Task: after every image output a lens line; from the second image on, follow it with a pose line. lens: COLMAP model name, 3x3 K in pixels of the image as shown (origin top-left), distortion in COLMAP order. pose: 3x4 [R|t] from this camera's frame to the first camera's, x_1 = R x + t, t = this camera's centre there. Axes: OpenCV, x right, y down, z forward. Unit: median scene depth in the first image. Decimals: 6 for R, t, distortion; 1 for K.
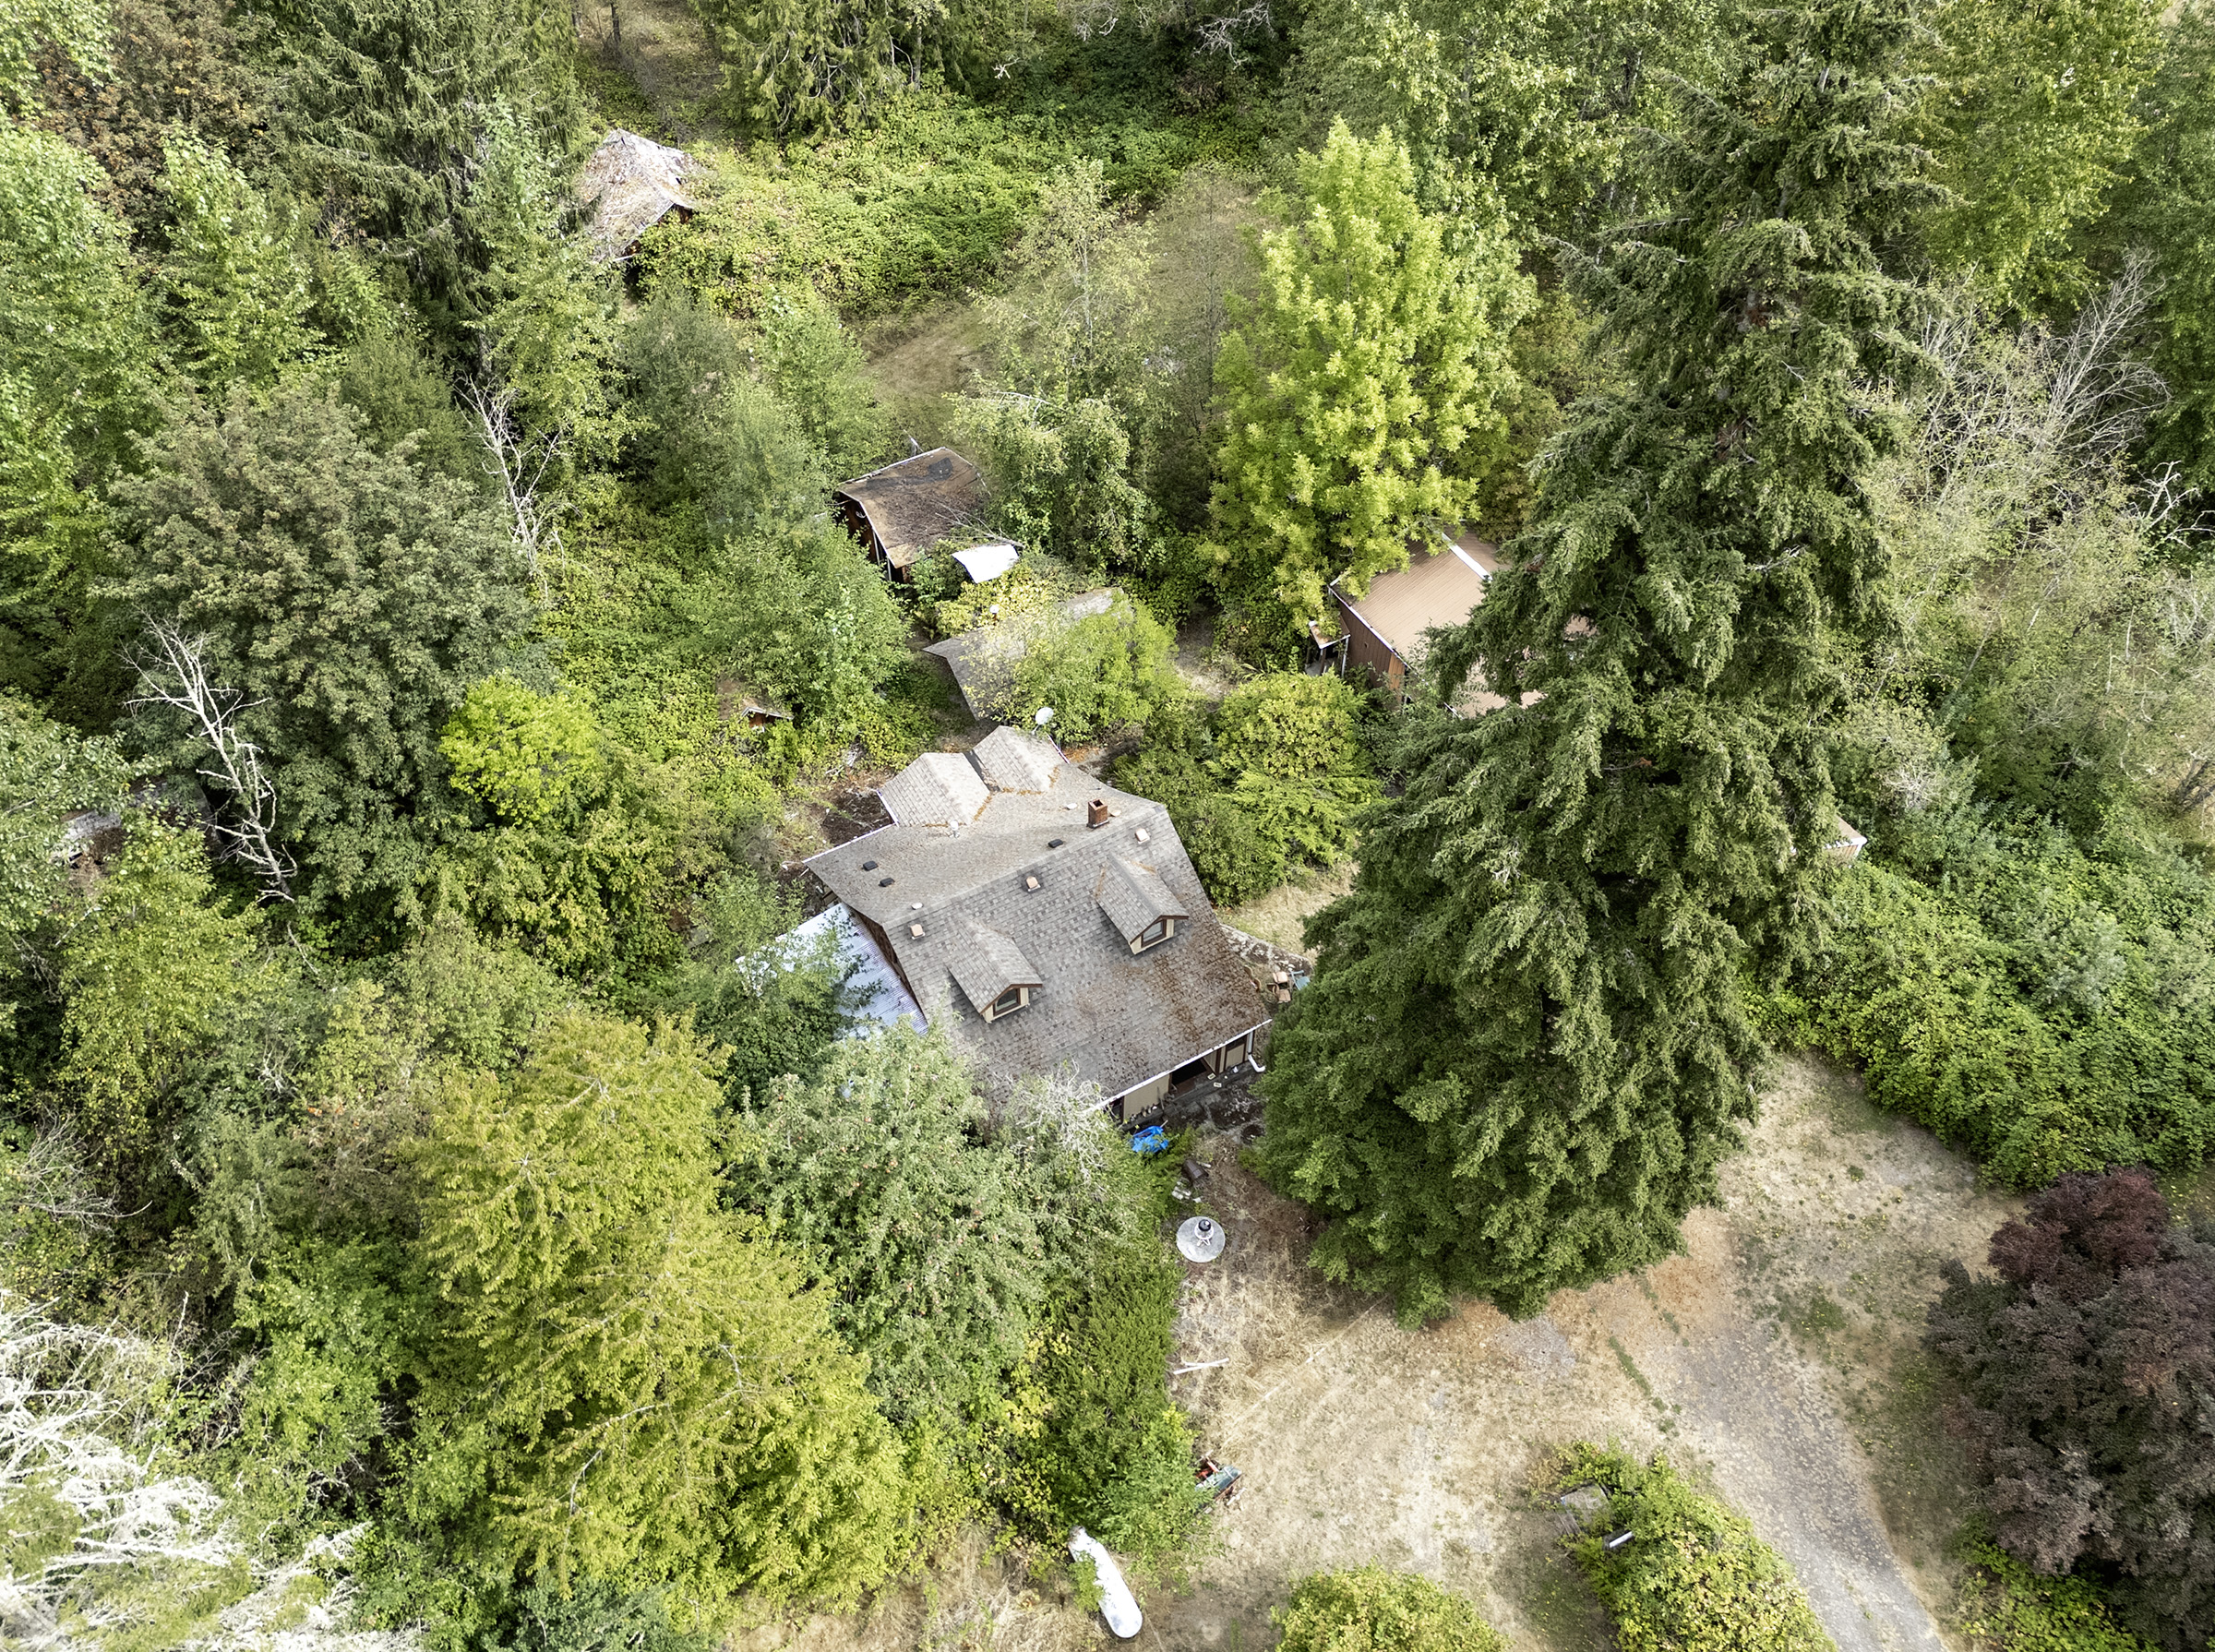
lens RADIAL K [[1847.6, 0, 1132.0], [0, 1847.6, 831.0], [0, 0, 1]] dist [0.079192, -0.086648]
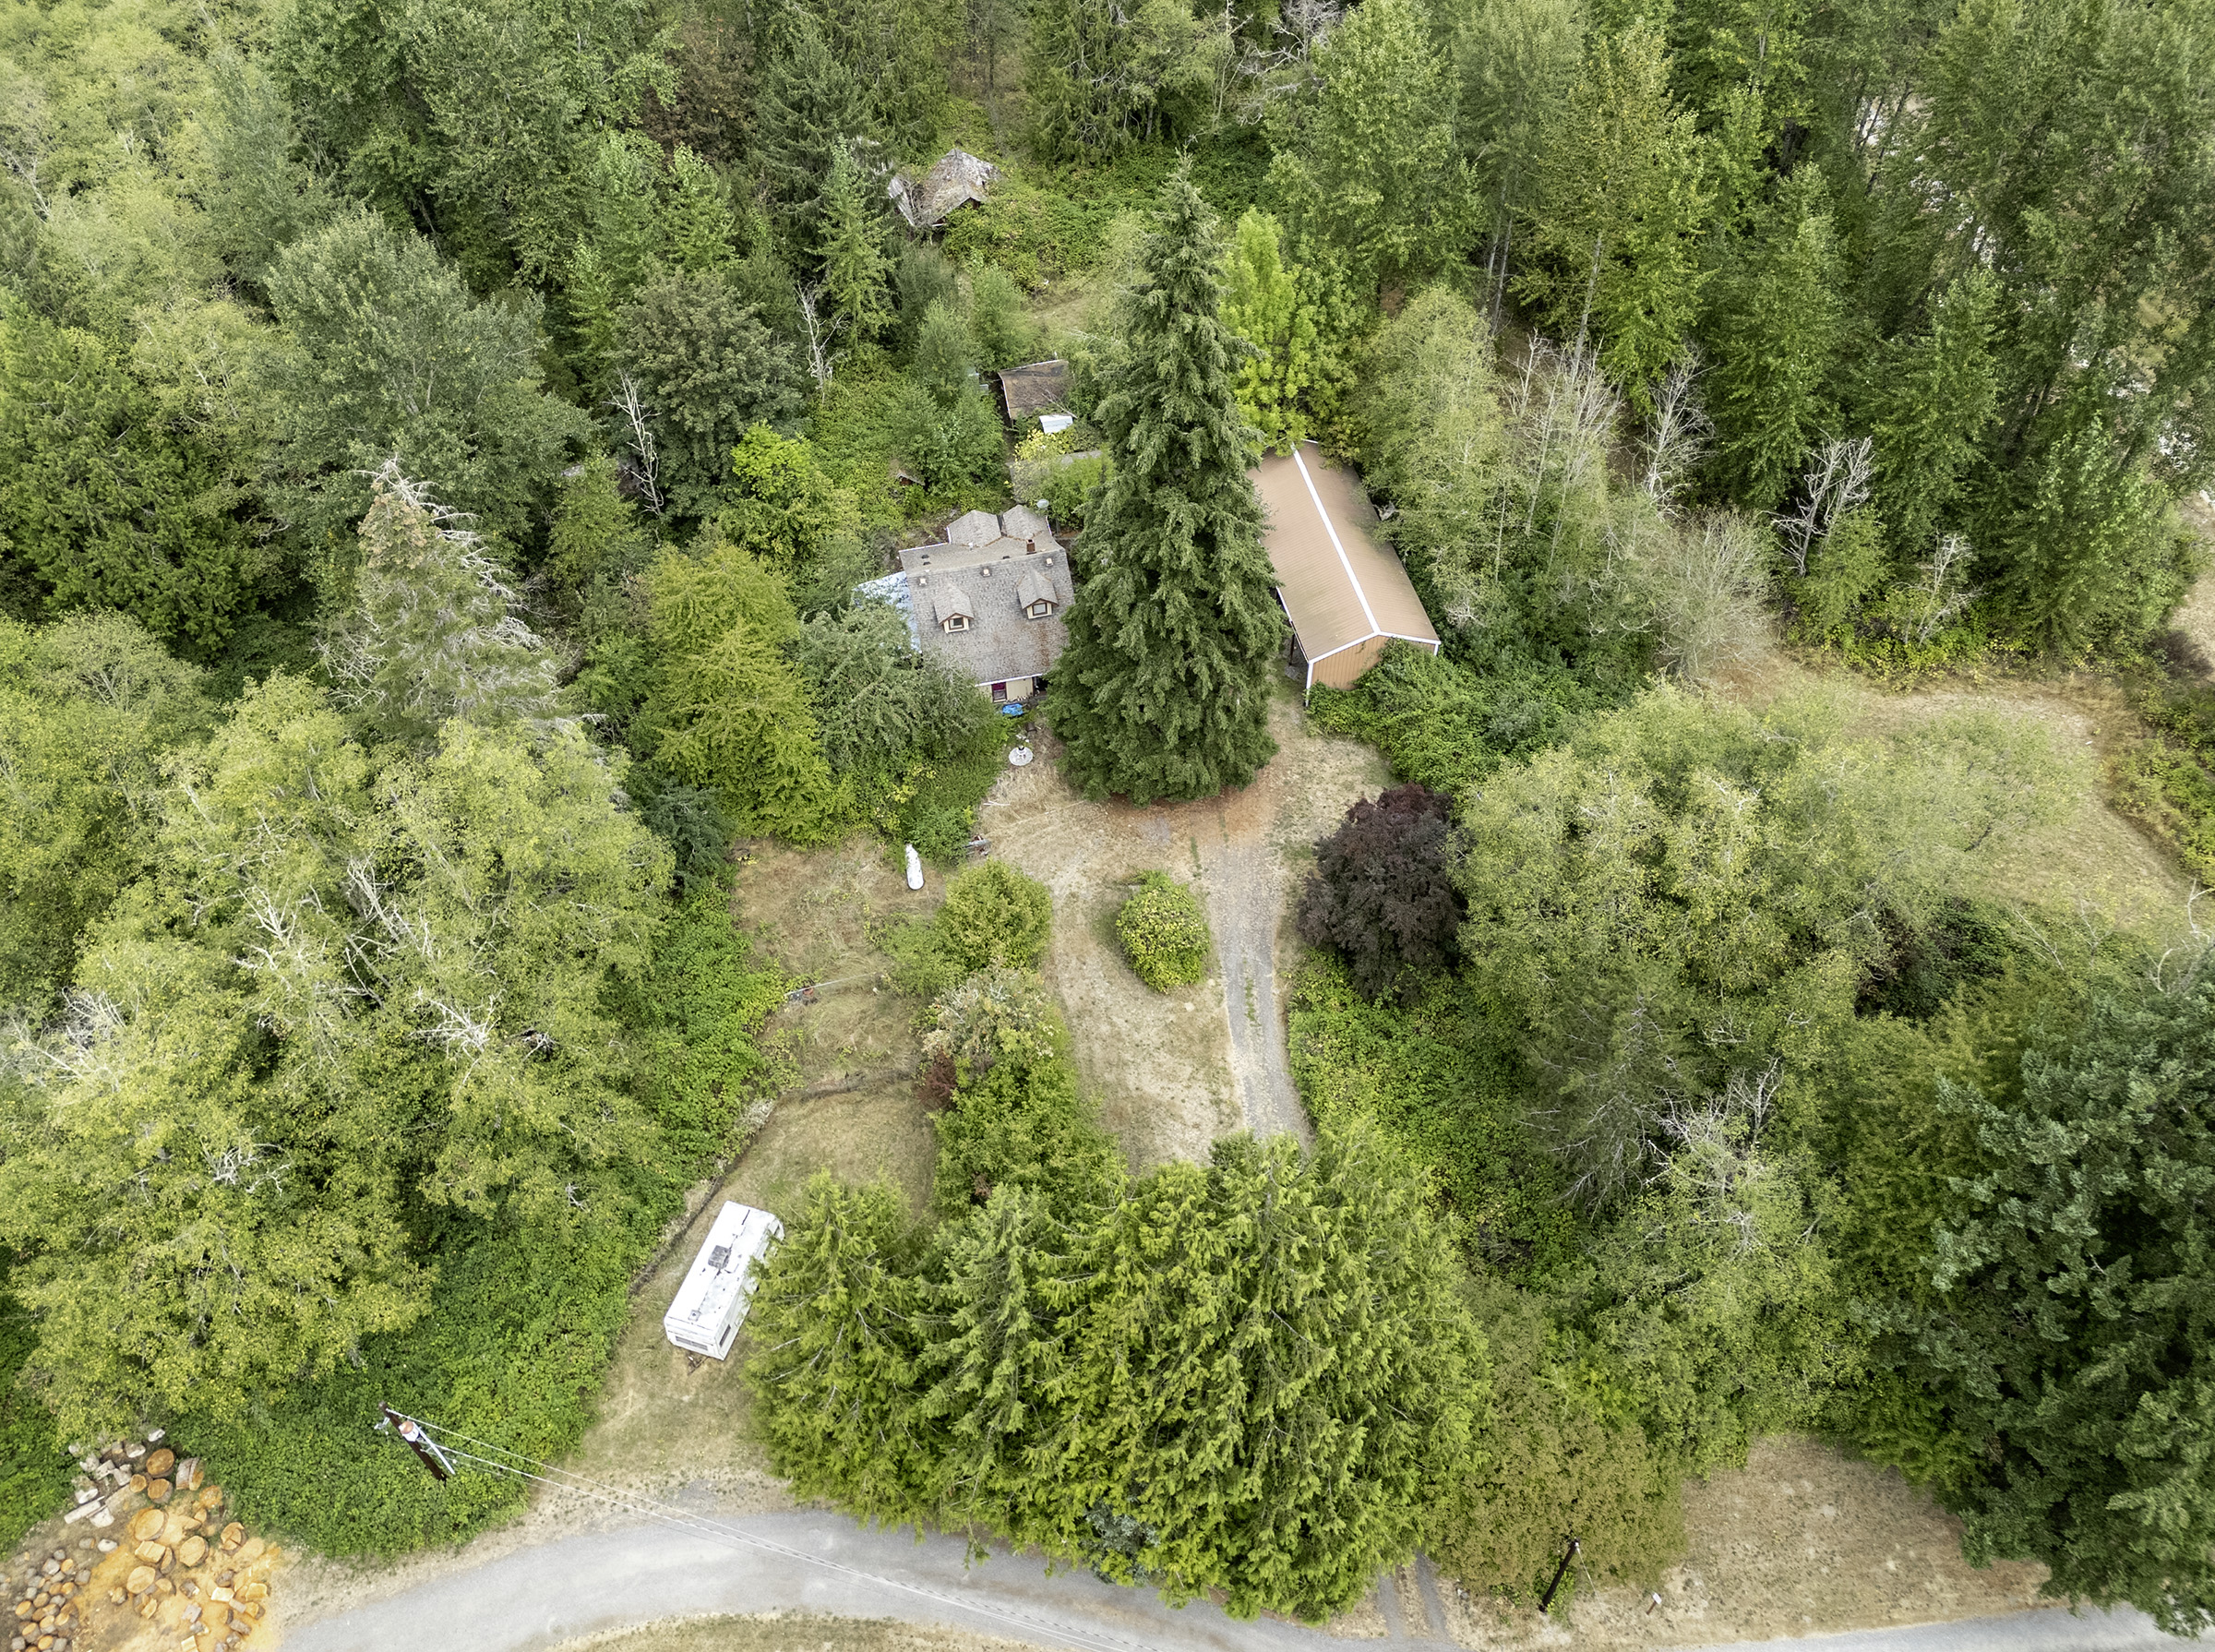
lens RADIAL K [[1716.7, 0, 1072.7], [0, 1716.7, 774.3], [0, 0, 1]] dist [0.085843, -0.078197]
pose [[0.943518, 0.210510, -0.255852, 0.554405], [-0.207813, 0.977436, 0.037853, 0.152693], [0.258047, 0.017454, 0.965975, -0.760288]]
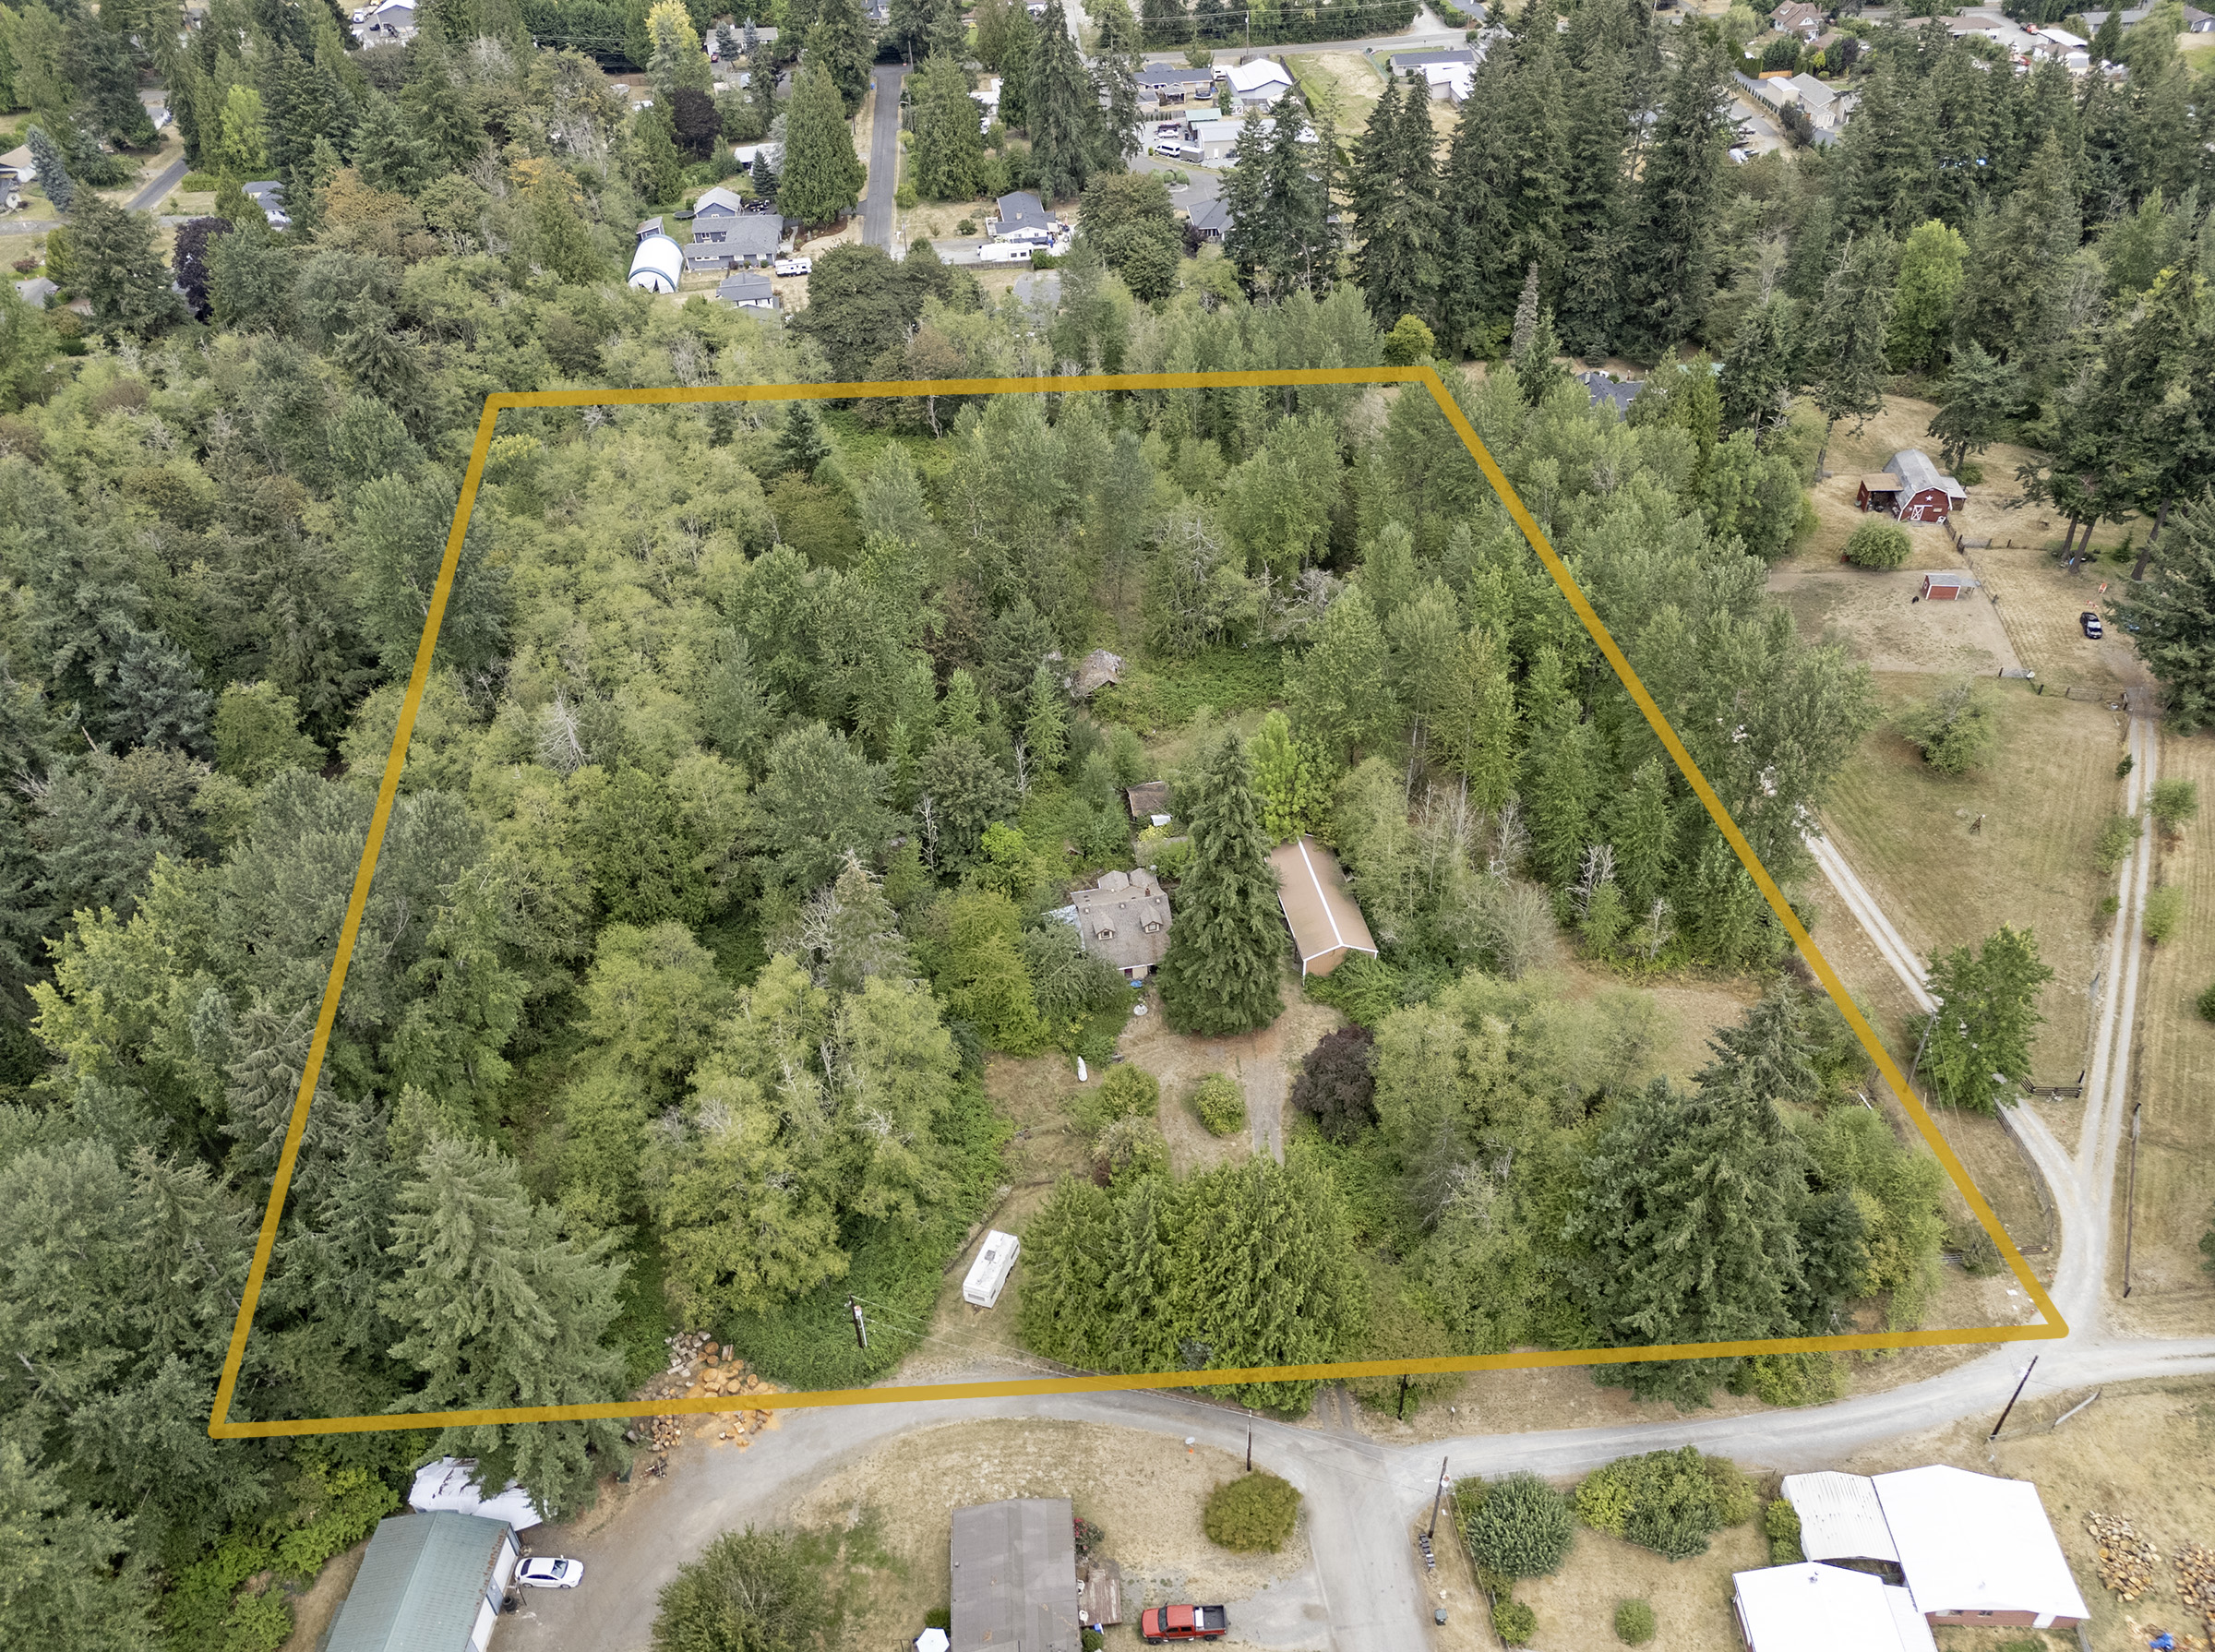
lens RADIAL K [[1643.2, 0, 1134.5], [0, 1643.2, 847.9], [0, 0, 1]] dist [0.110702, -0.165474]
pose [[0.938012, 0.186898, -0.291894, 0.862846], [-0.226344, 0.968098, -0.107496, 0.252476], [0.262491, 0.166900, 0.950391, -1.994350]]
